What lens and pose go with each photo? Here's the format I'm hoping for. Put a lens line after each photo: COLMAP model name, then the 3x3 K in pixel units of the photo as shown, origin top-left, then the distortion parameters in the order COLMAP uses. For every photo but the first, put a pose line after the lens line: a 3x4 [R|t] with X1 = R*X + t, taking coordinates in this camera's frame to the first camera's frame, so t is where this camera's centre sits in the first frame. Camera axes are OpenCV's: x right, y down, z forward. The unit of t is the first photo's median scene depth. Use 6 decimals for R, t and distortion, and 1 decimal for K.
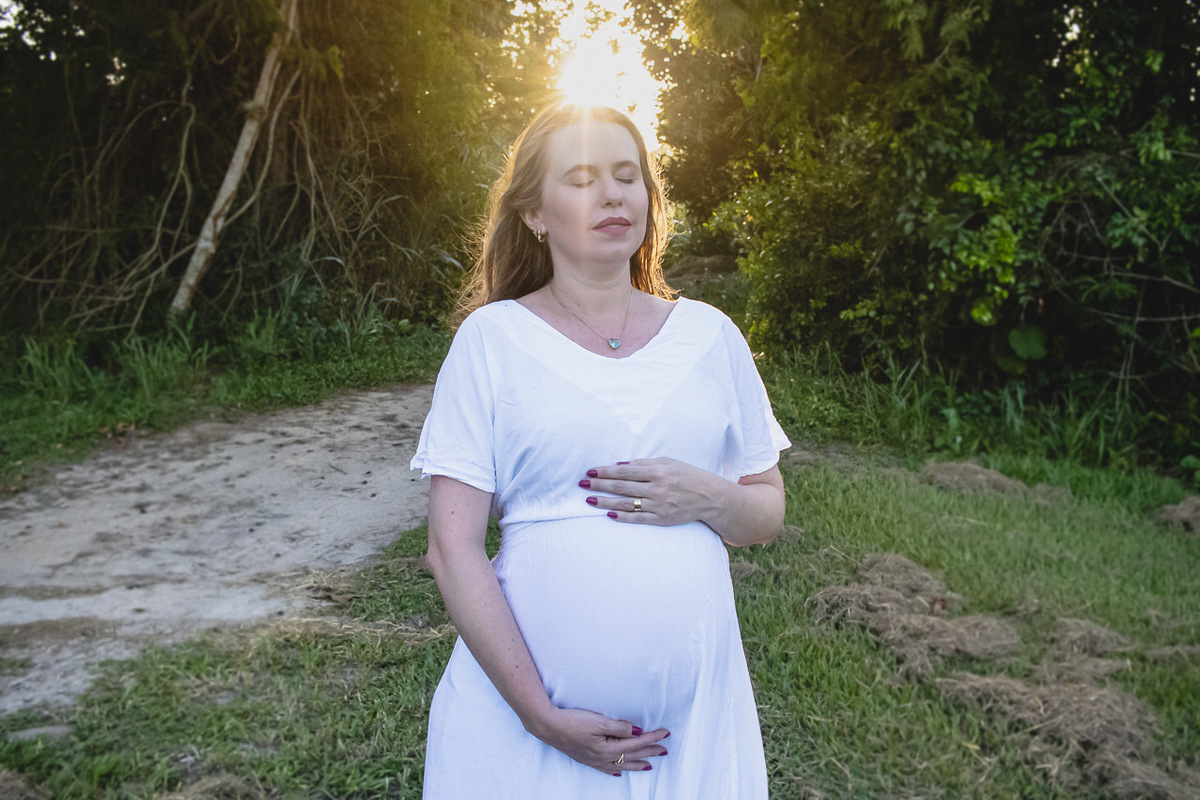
lens RADIAL K [[1298.1, 0, 573.8], [0, 1298.1, 399.0], [0, 0, 1]] dist [-0.092511, 0.070286]
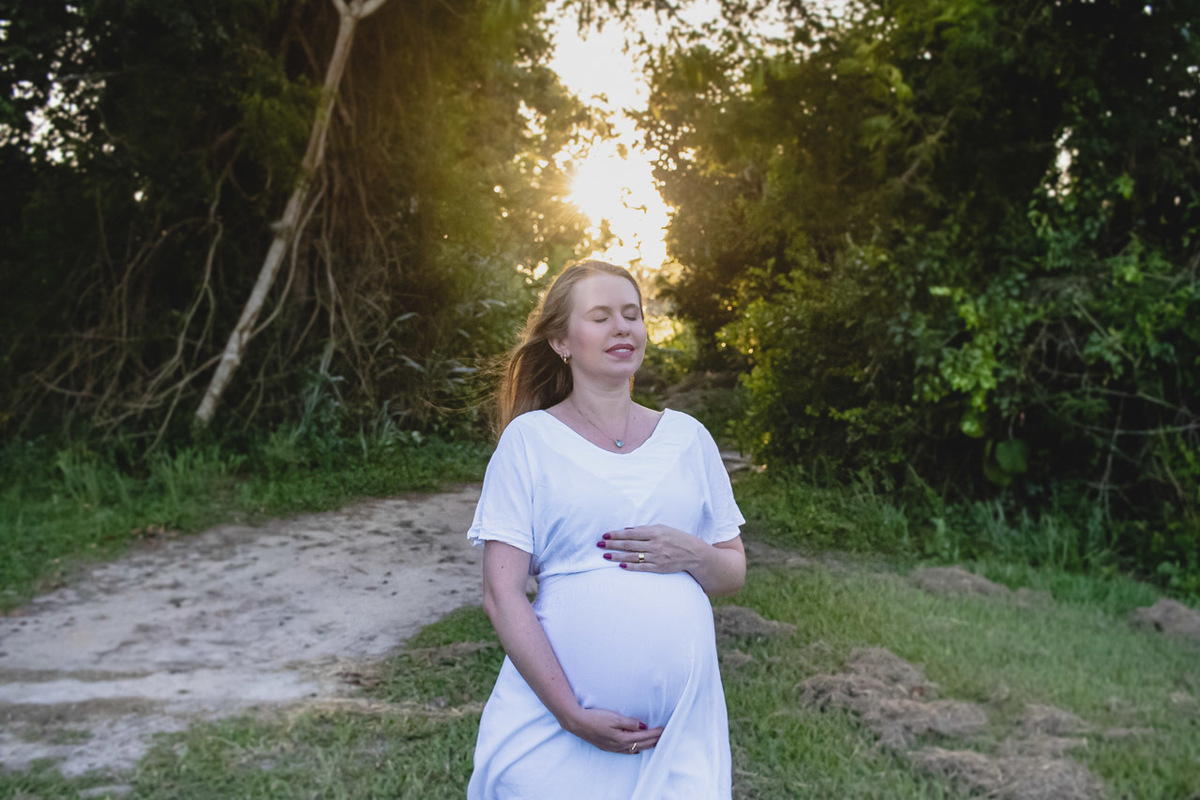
lens RADIAL K [[1363.3, 0, 603.9], [0, 1363.3, 386.0], [0, 0, 1]] dist [-0.099781, 0.051710]
pose [[0.999826, 0.008222, 0.016720, -0.002819], [-0.006548, 0.995180, -0.097844, 0.014783], [-0.017444, 0.097718, 0.995061, -0.154453]]
